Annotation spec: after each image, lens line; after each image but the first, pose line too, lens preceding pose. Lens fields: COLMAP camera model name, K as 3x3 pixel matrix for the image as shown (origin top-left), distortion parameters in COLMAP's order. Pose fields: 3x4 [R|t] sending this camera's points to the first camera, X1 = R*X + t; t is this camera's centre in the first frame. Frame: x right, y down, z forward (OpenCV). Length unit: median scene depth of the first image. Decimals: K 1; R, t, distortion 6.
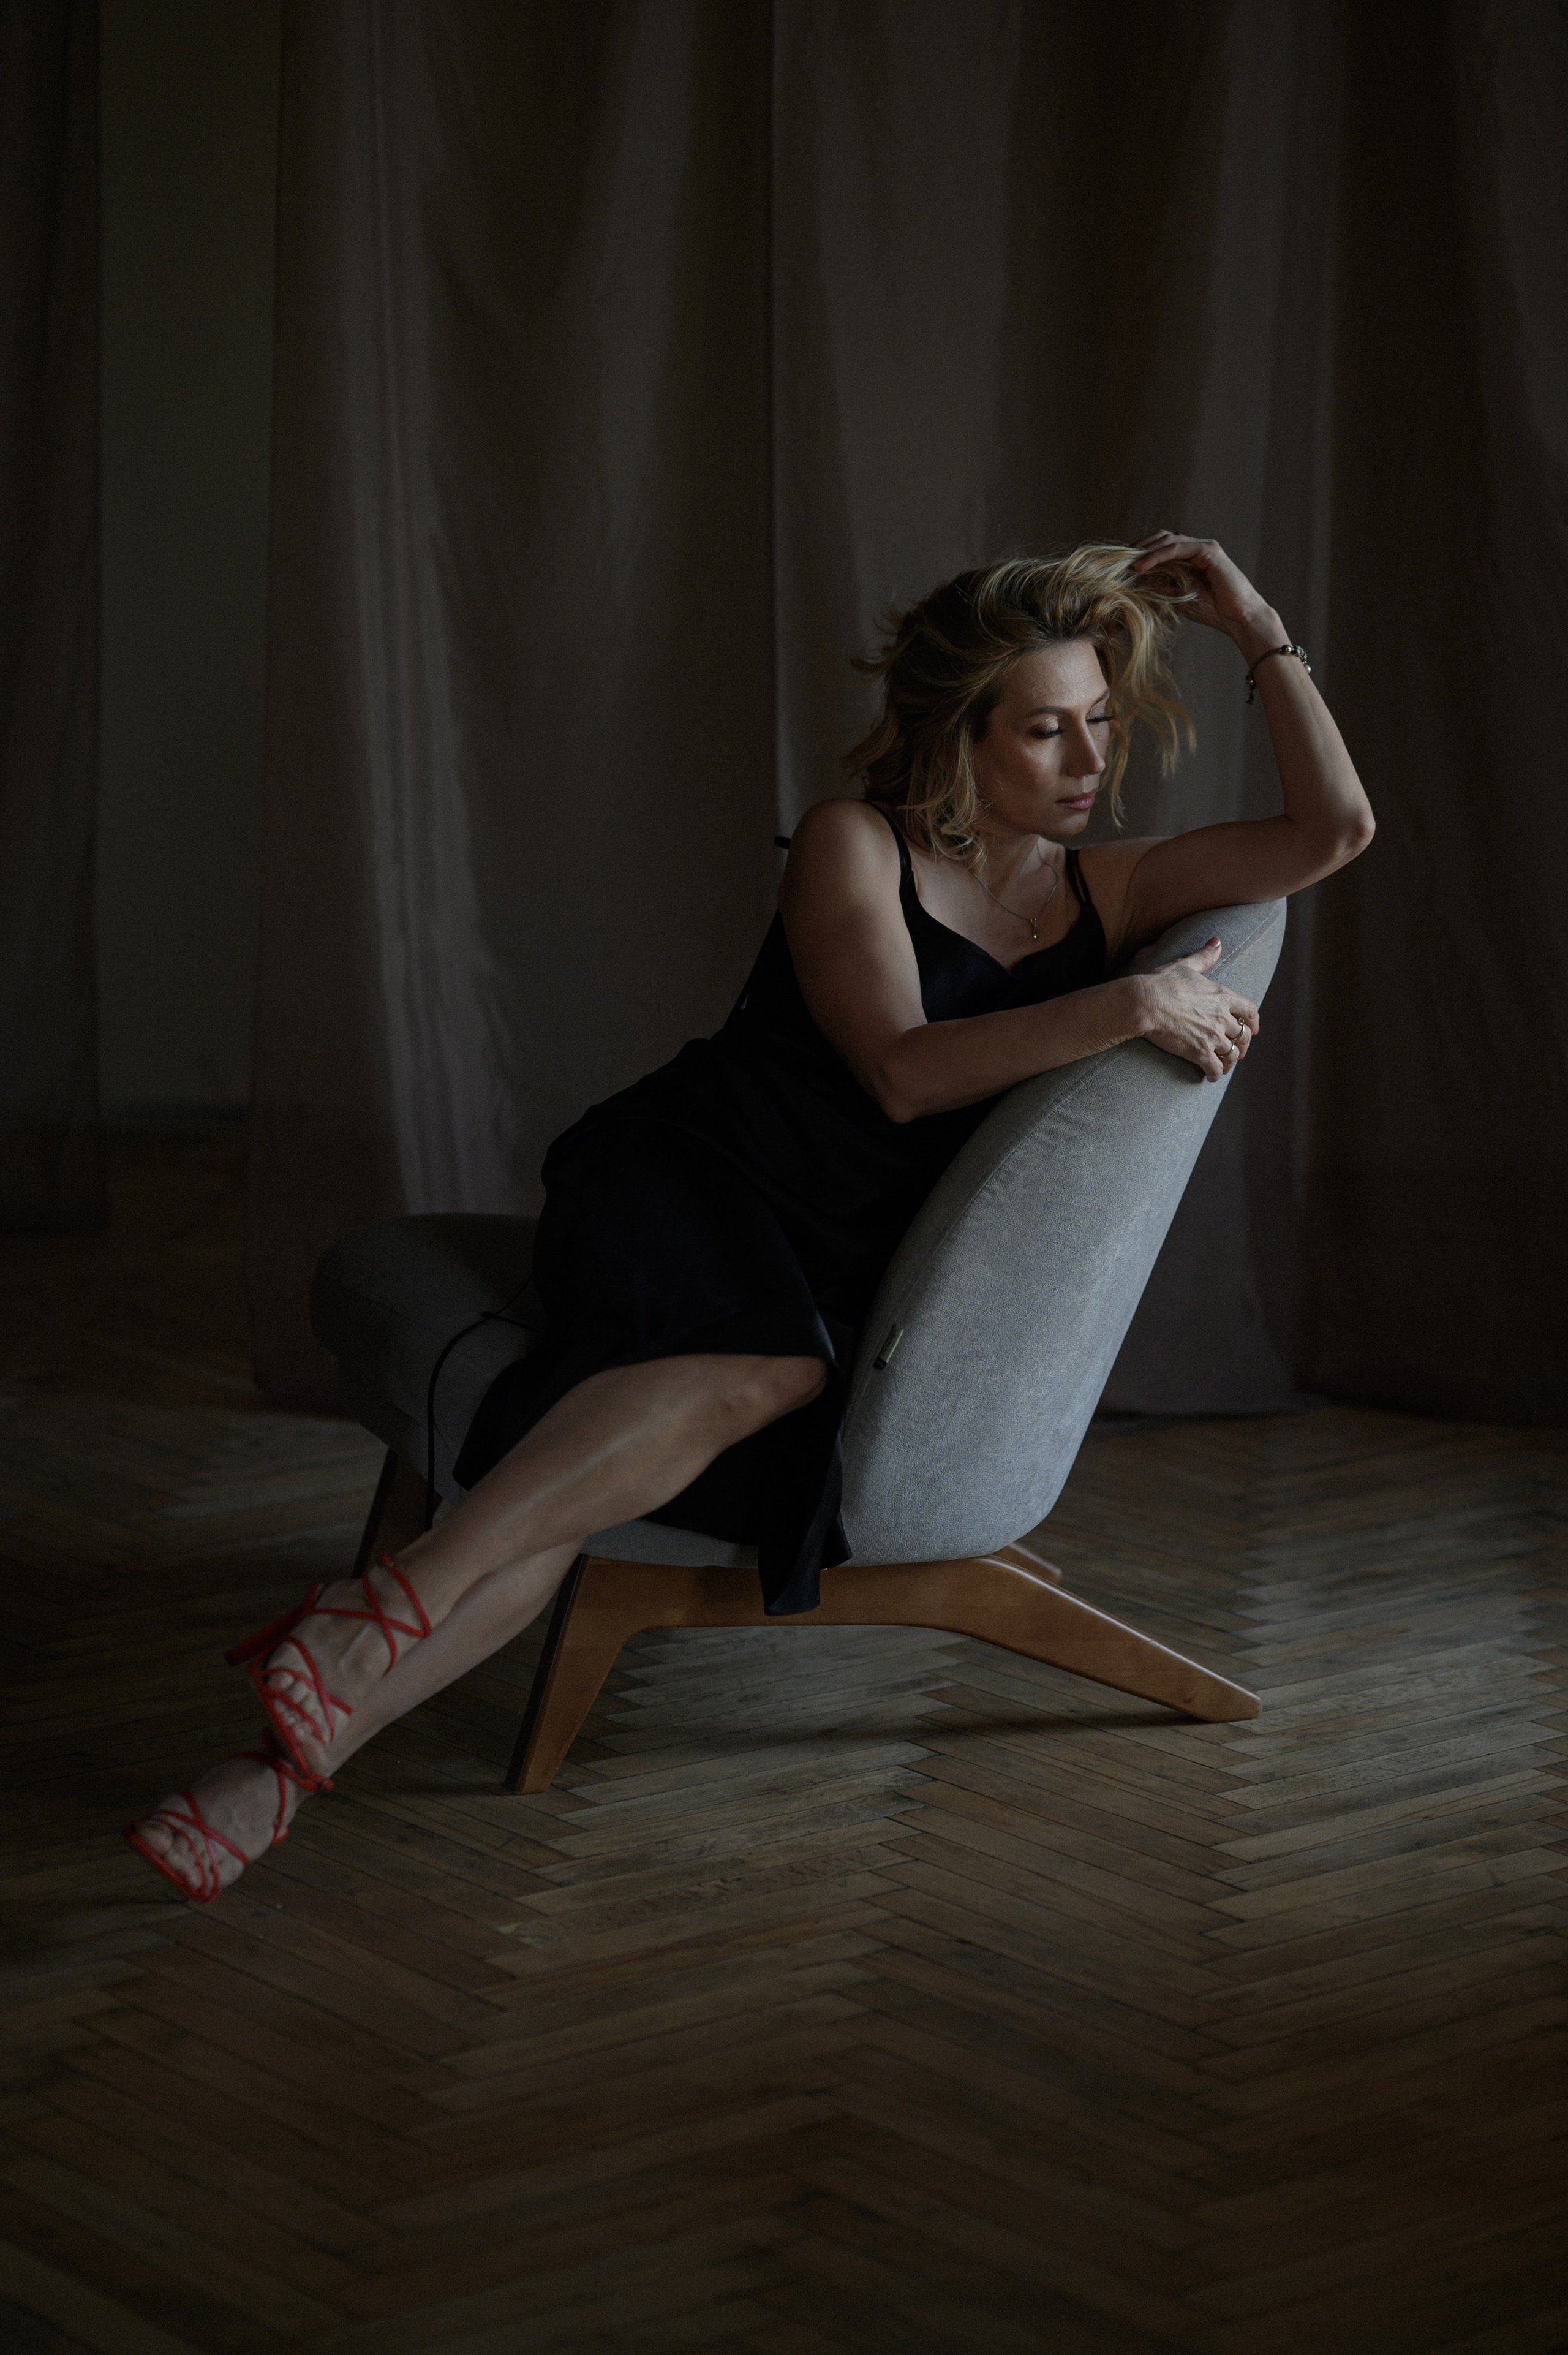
lens RADIAL K [[5702.8, 0, 784.0], [0, 5702.8, 1177.5], [0, 0, 1]] dist [0.060325, -0.134829]
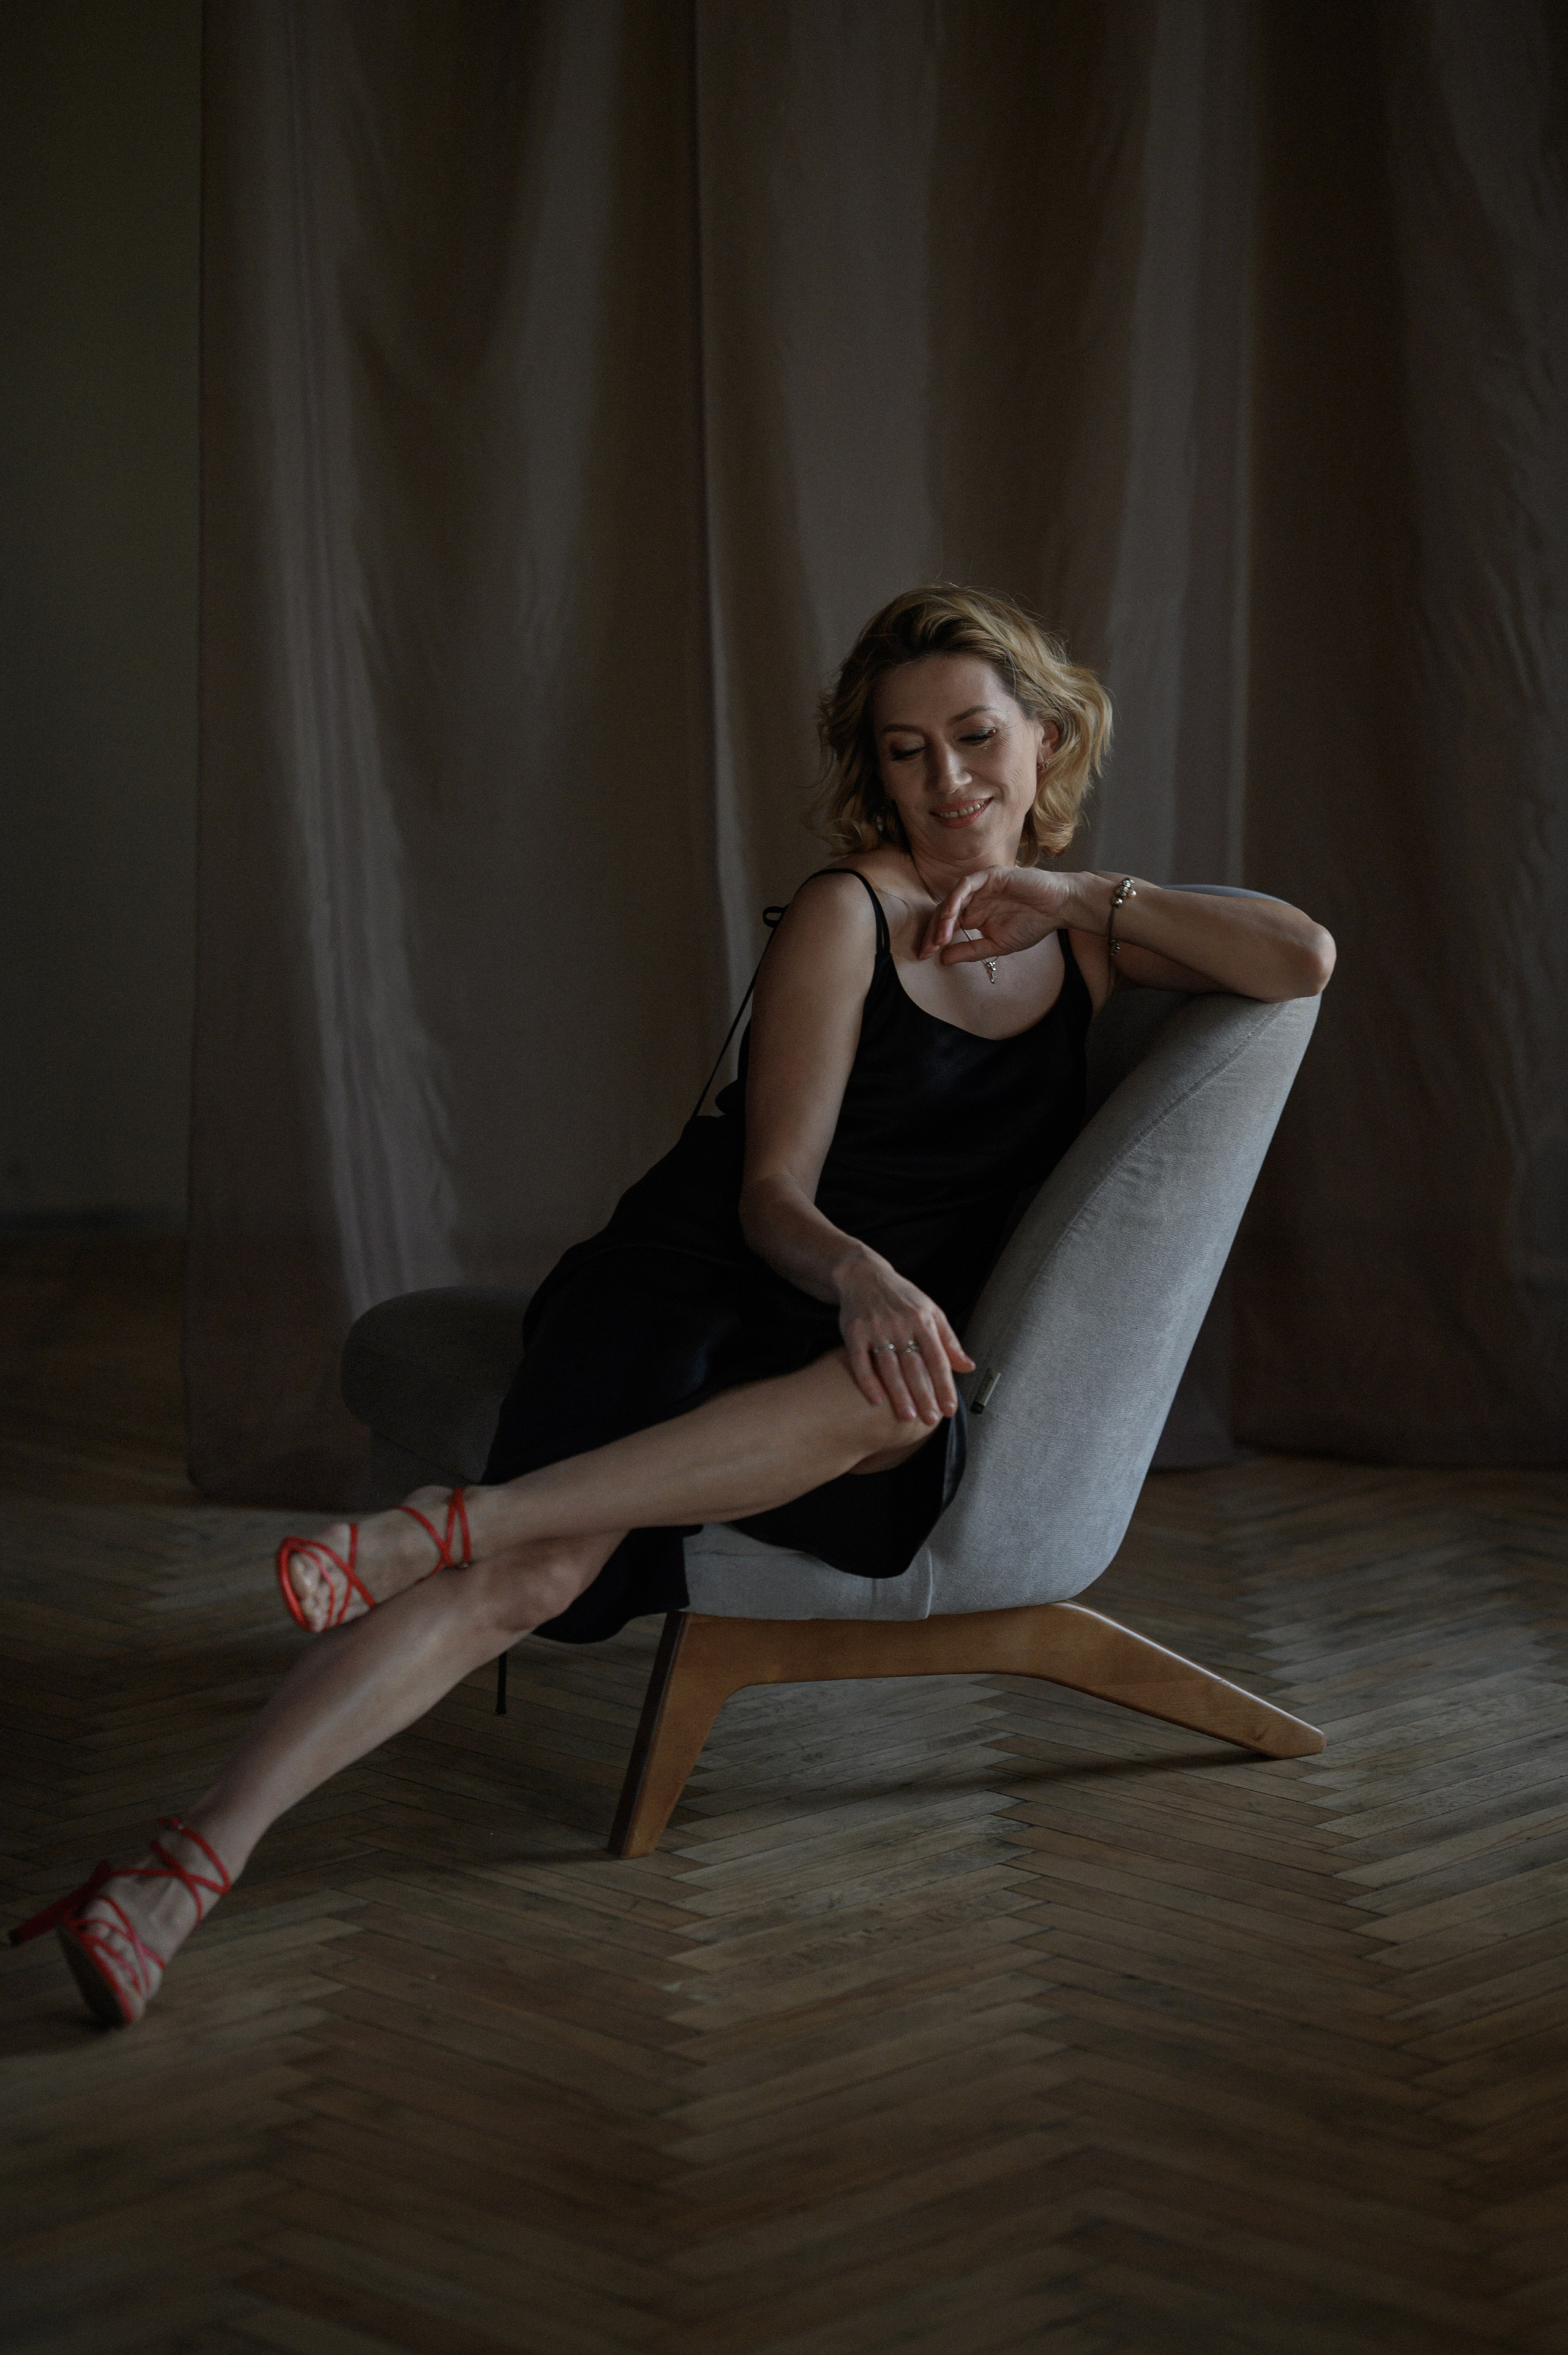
lens RADIAL K [[5702.8, 0, 784.0], [0, 5702.8, 1177.5], [0, 0, 1]] dist [0.060325, -0.134829]
pose [[0.994083, -0.035780, 0.102559, -0.115272], [0.038282, 0.999013, -0.022532, 0.013222], [-0.101652, 0.026325, 0.994472, 0.009375]]
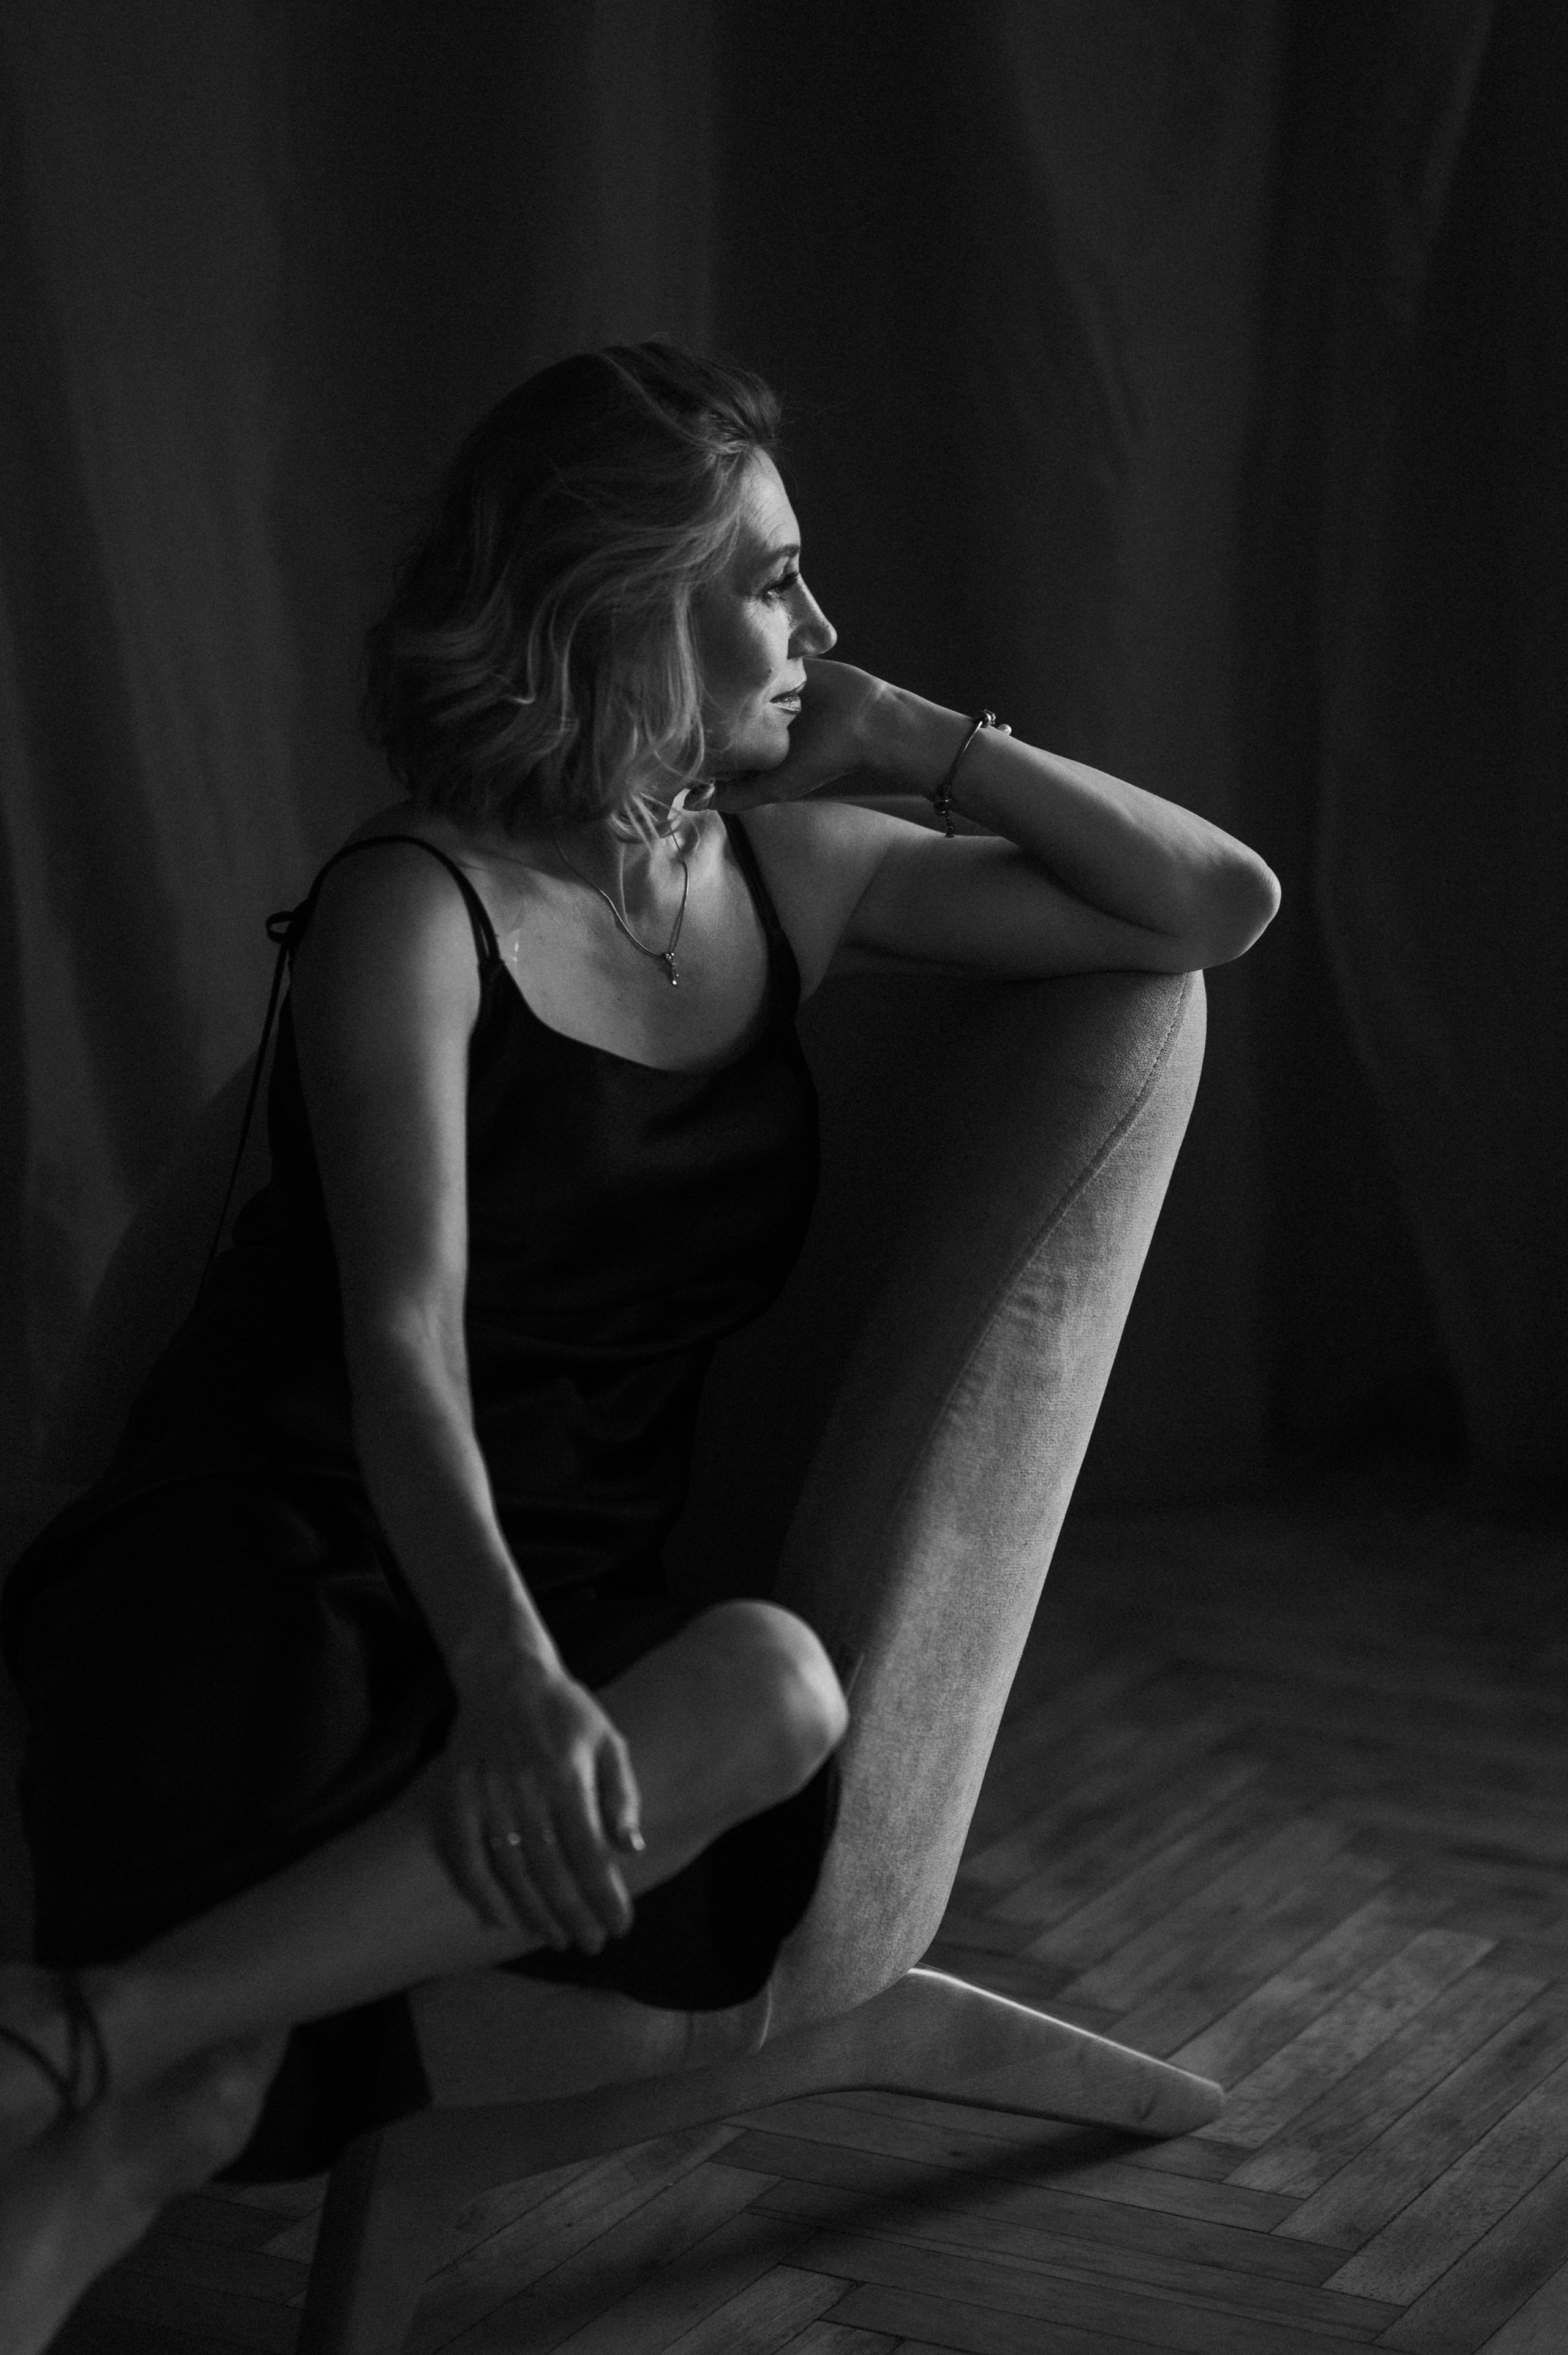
lens RADIAL K [[5826.6, 0, 784.0], [0, 5826.6, 1177.5], [0, 0, 1]] dist [0.070747, -0.044323]
pose [[0.925362, -0.113139, 0.361809, -0.204380], [0.096116, 0.993260, 0.064772, -0.064586], [-0.366698, -0.025162, 0.930000, 0.410713]]
